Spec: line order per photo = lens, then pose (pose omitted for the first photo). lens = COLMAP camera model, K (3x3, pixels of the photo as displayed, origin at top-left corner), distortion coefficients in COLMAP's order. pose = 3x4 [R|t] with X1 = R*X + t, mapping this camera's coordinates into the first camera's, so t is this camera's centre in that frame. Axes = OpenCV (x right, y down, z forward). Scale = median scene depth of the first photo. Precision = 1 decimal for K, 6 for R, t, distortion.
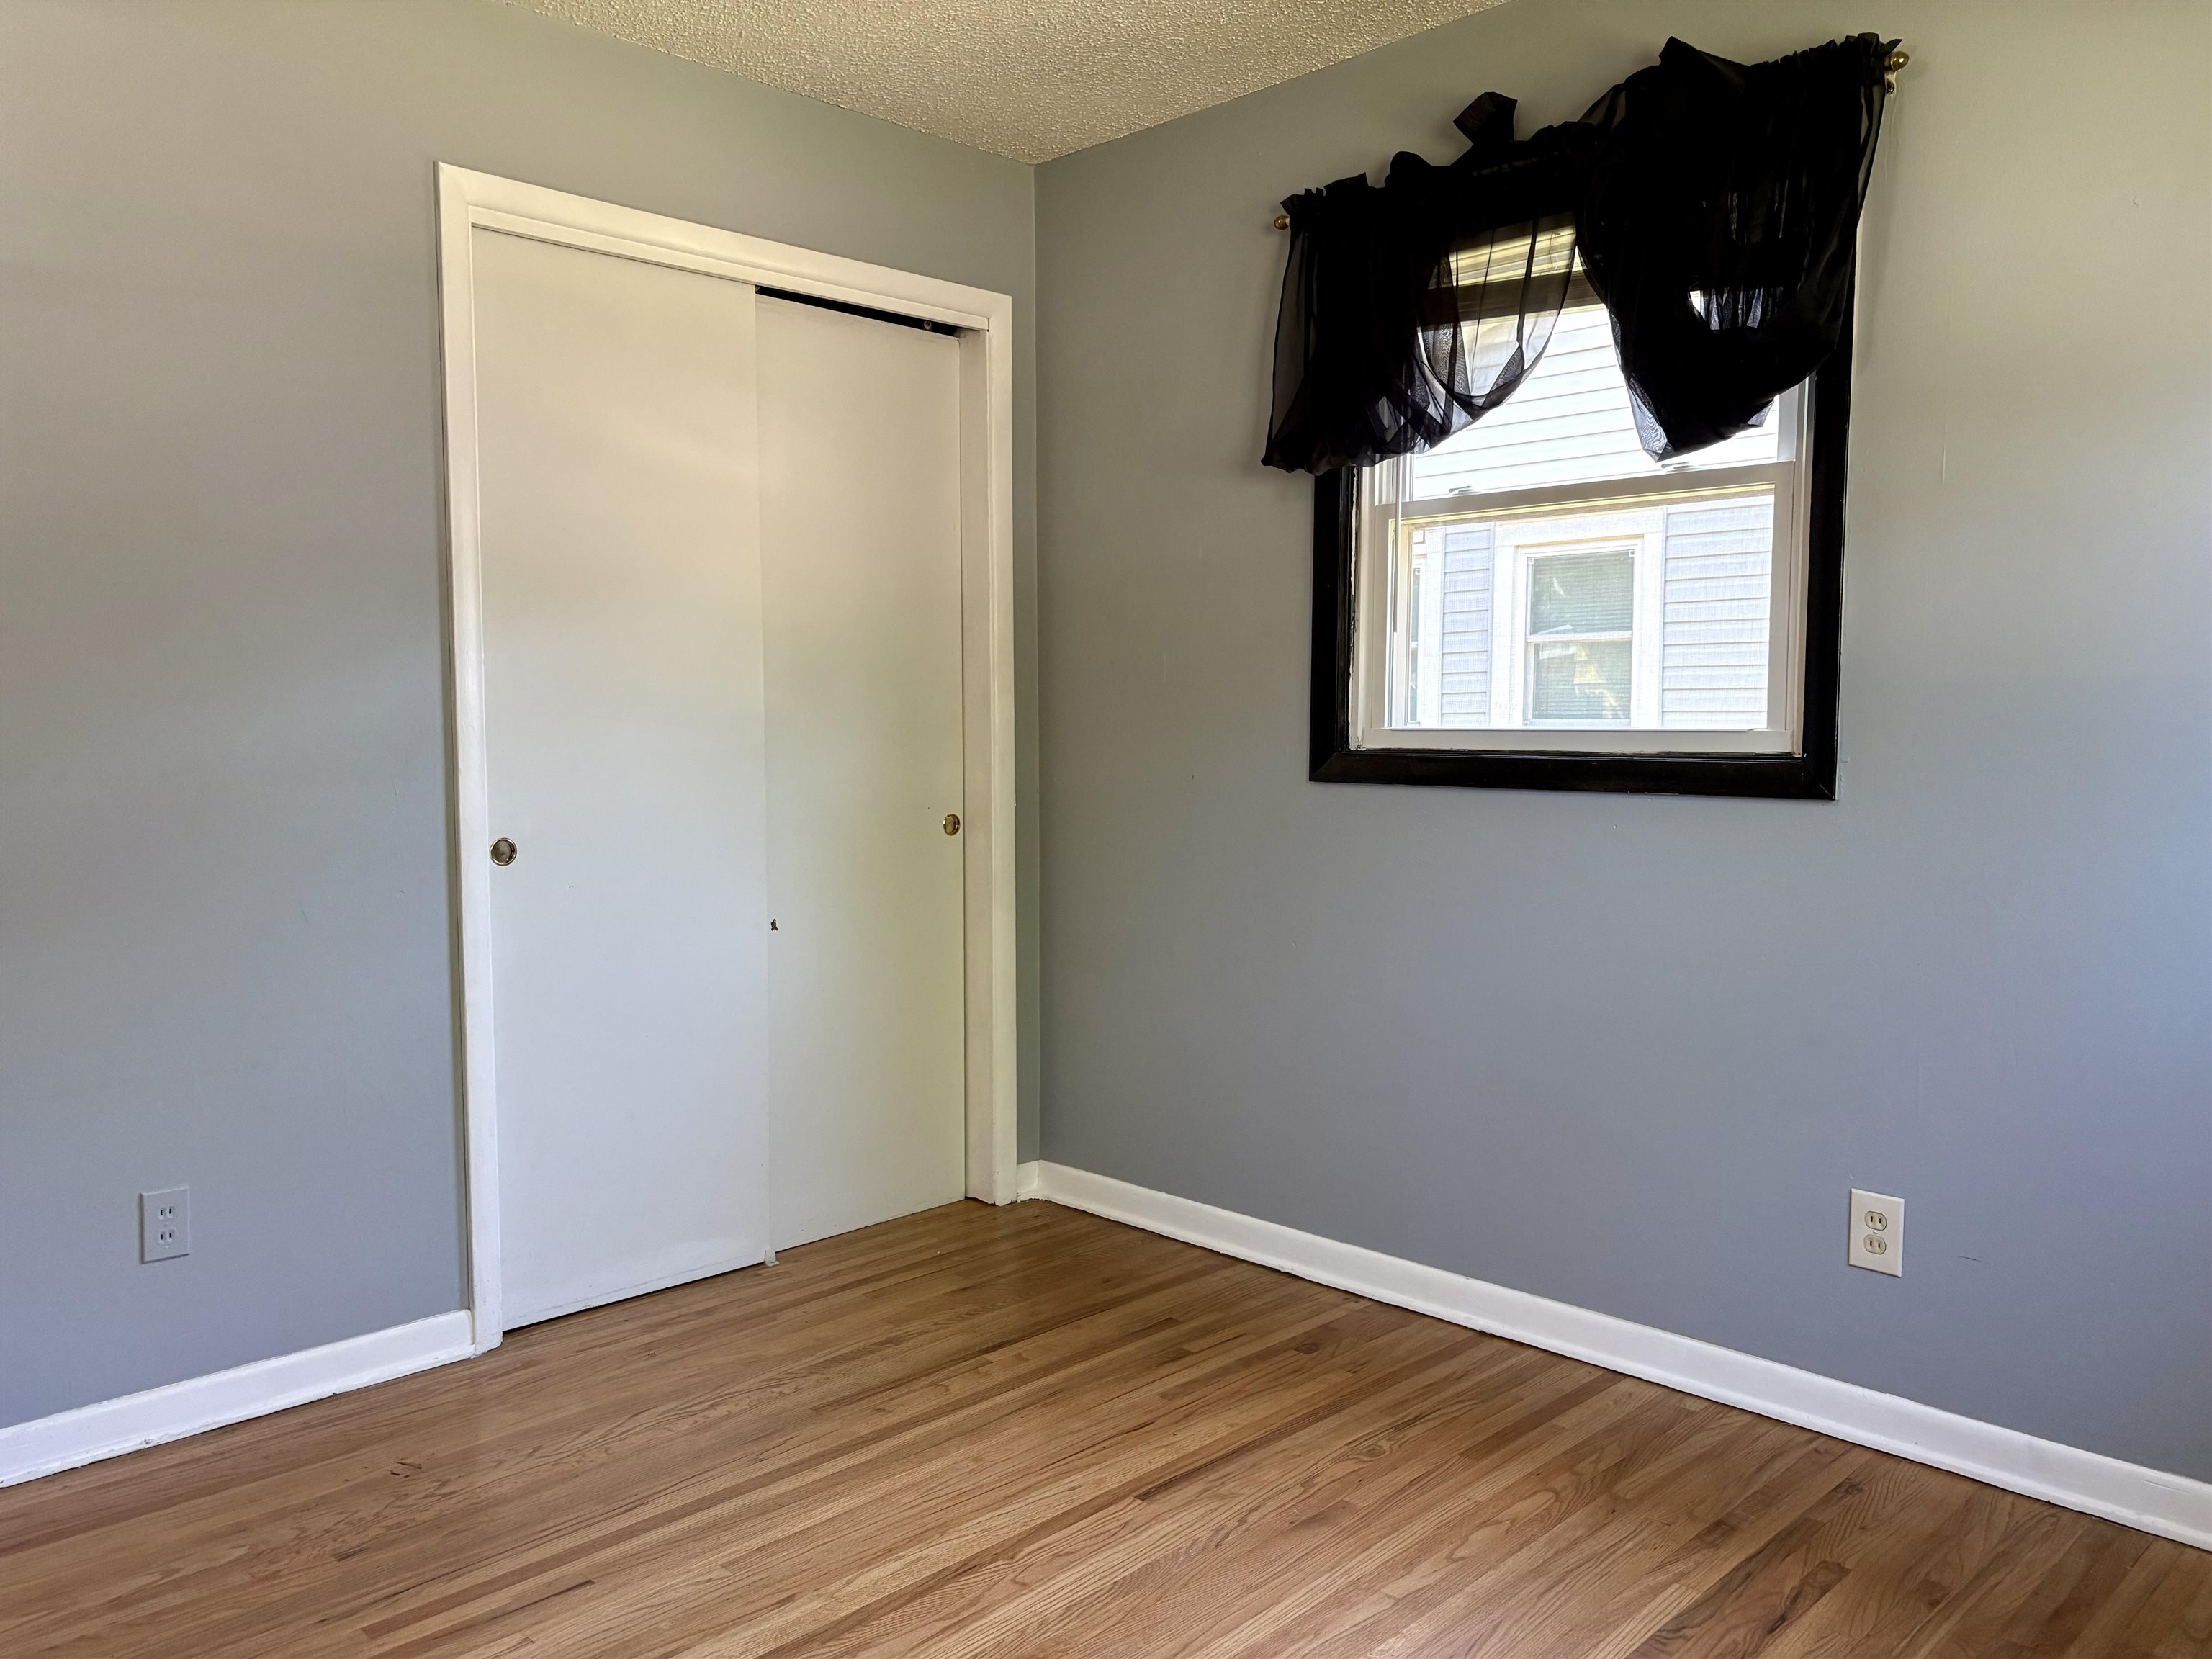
lens RADIAL K [[1682.9, 0, 1101.6], [0, 1682.9, 833.4], [0, 0, 1]] dist [-0.007463, 0.007855]
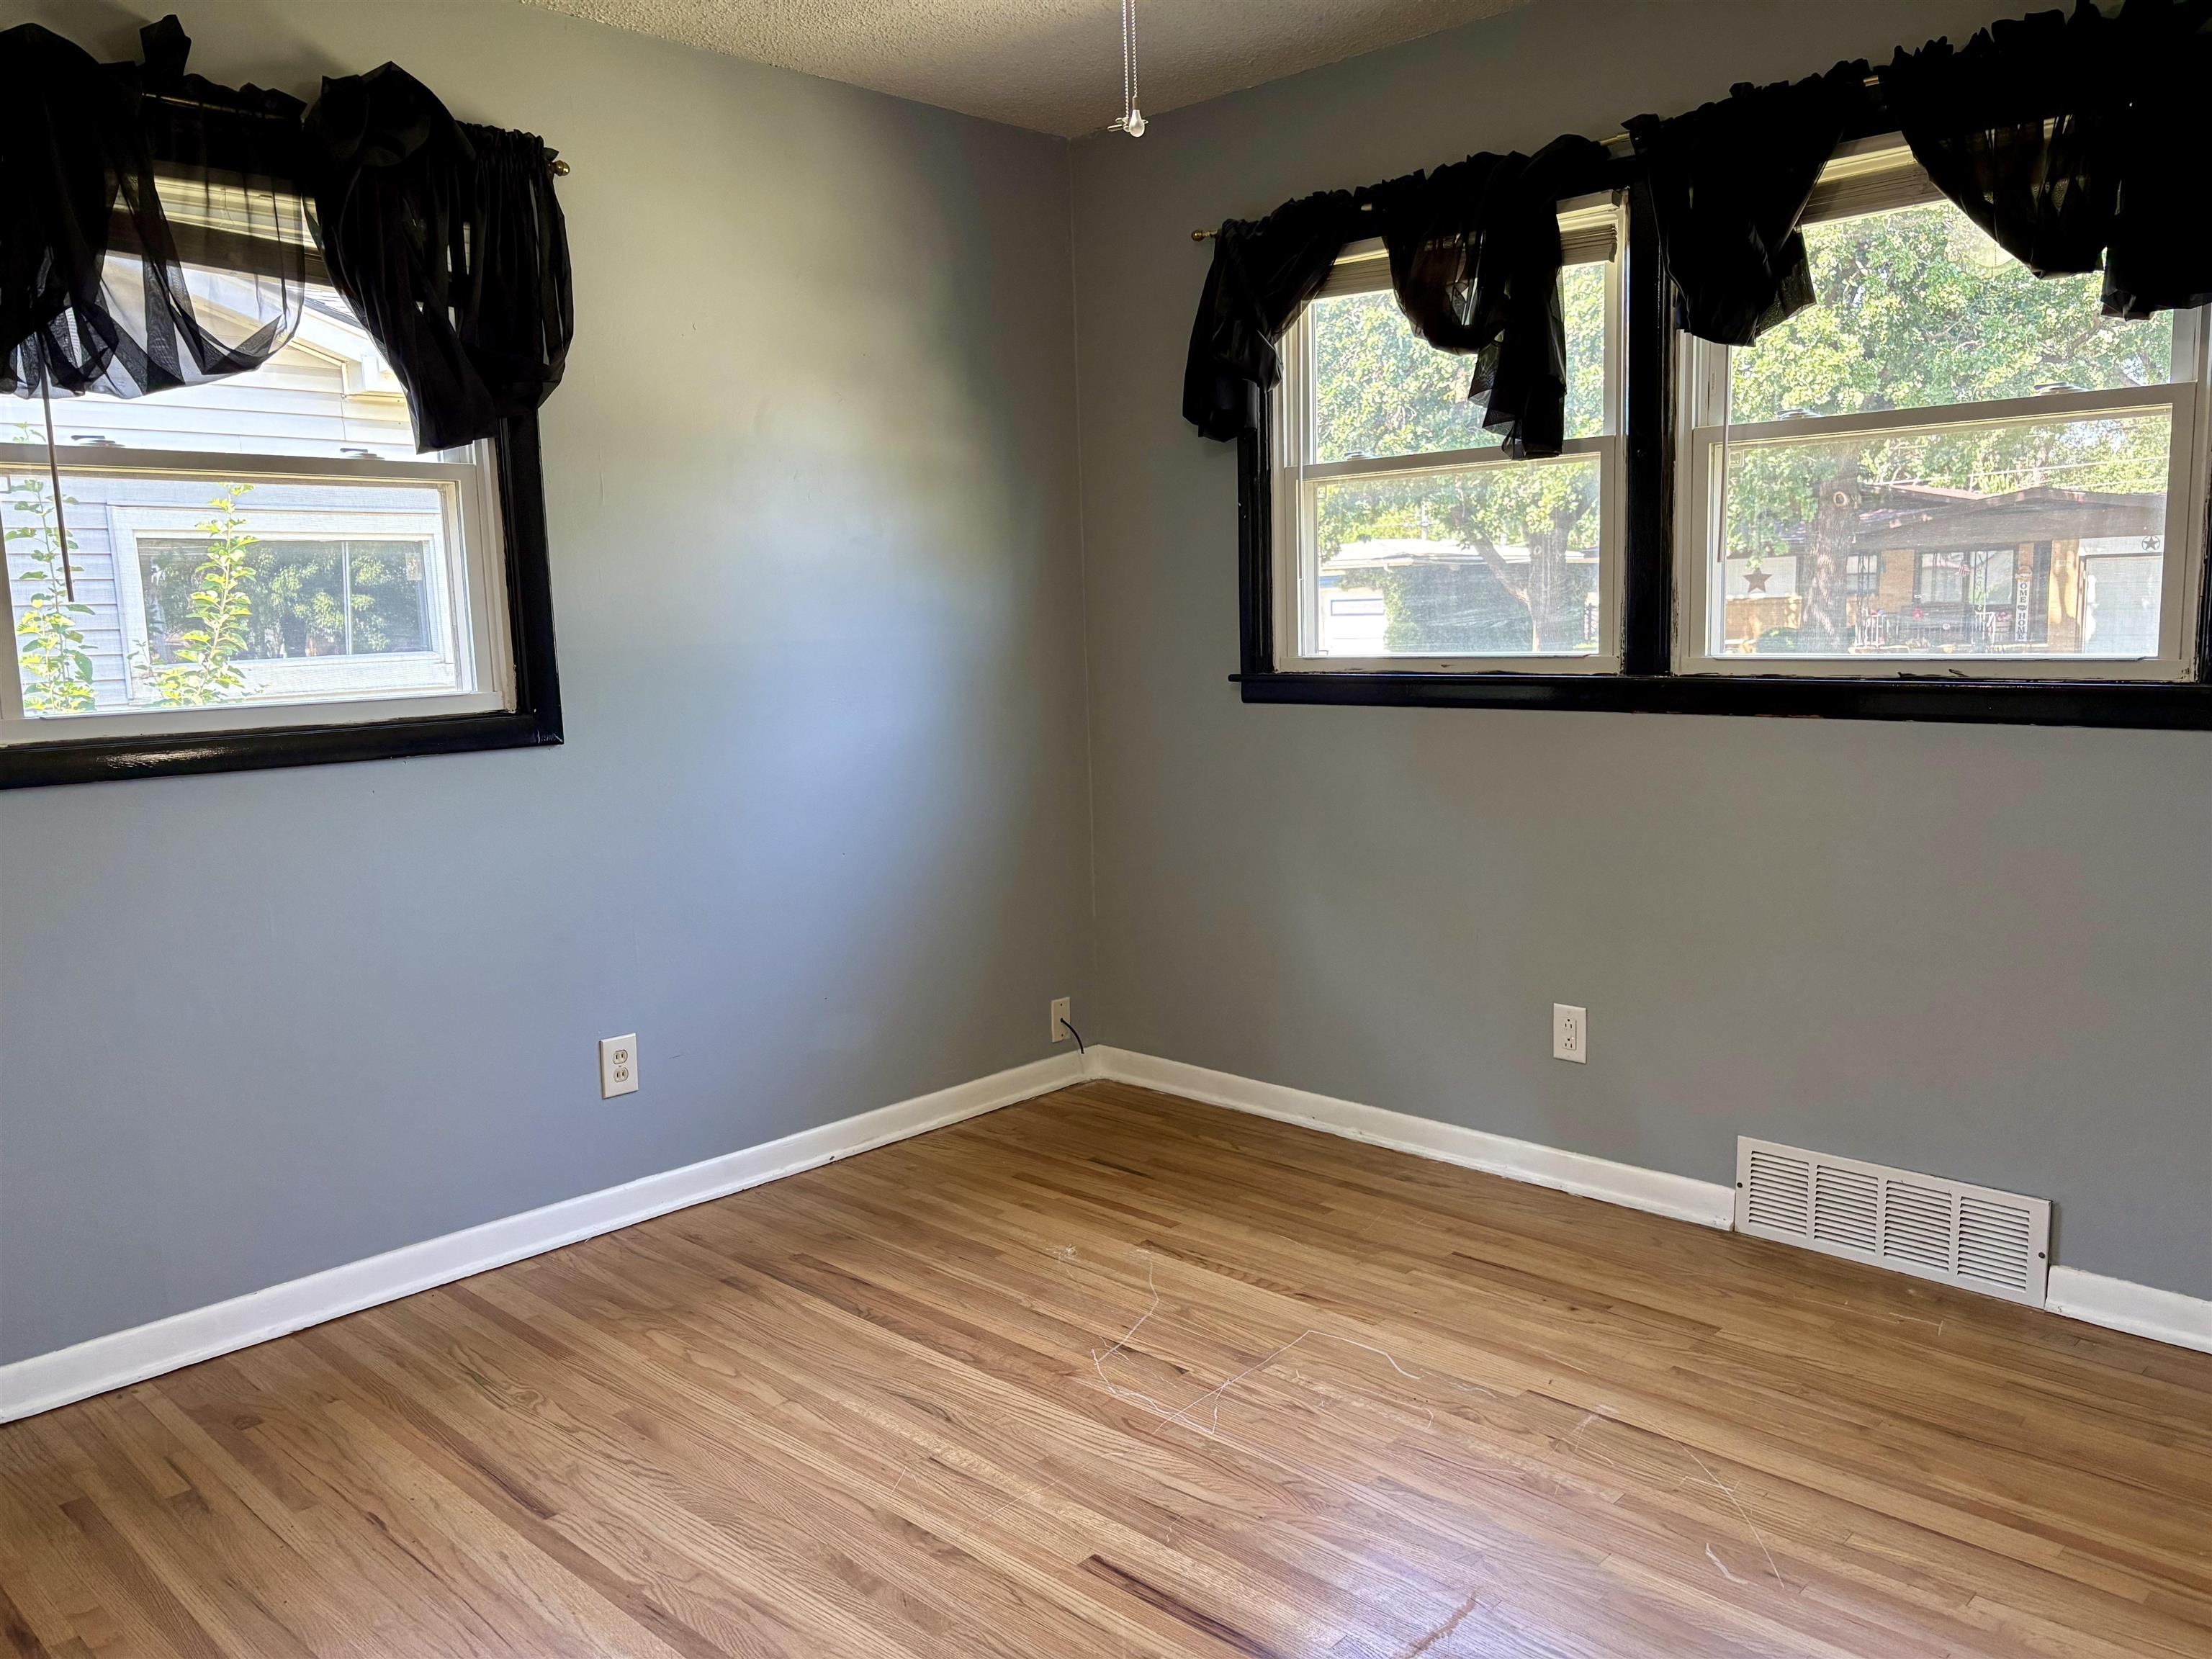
lens RADIAL K [[1686.1, 0, 1098.5], [0, 1686.1, 835.4], [0, 0, 1]] dist [0.061733, -0.073427]
pose [[-0.025203, -0.133240, 0.990763, -0.831515], [0.096780, 0.986098, 0.135075, -0.083655], [-0.994987, 0.099290, -0.011958, 0.610409]]
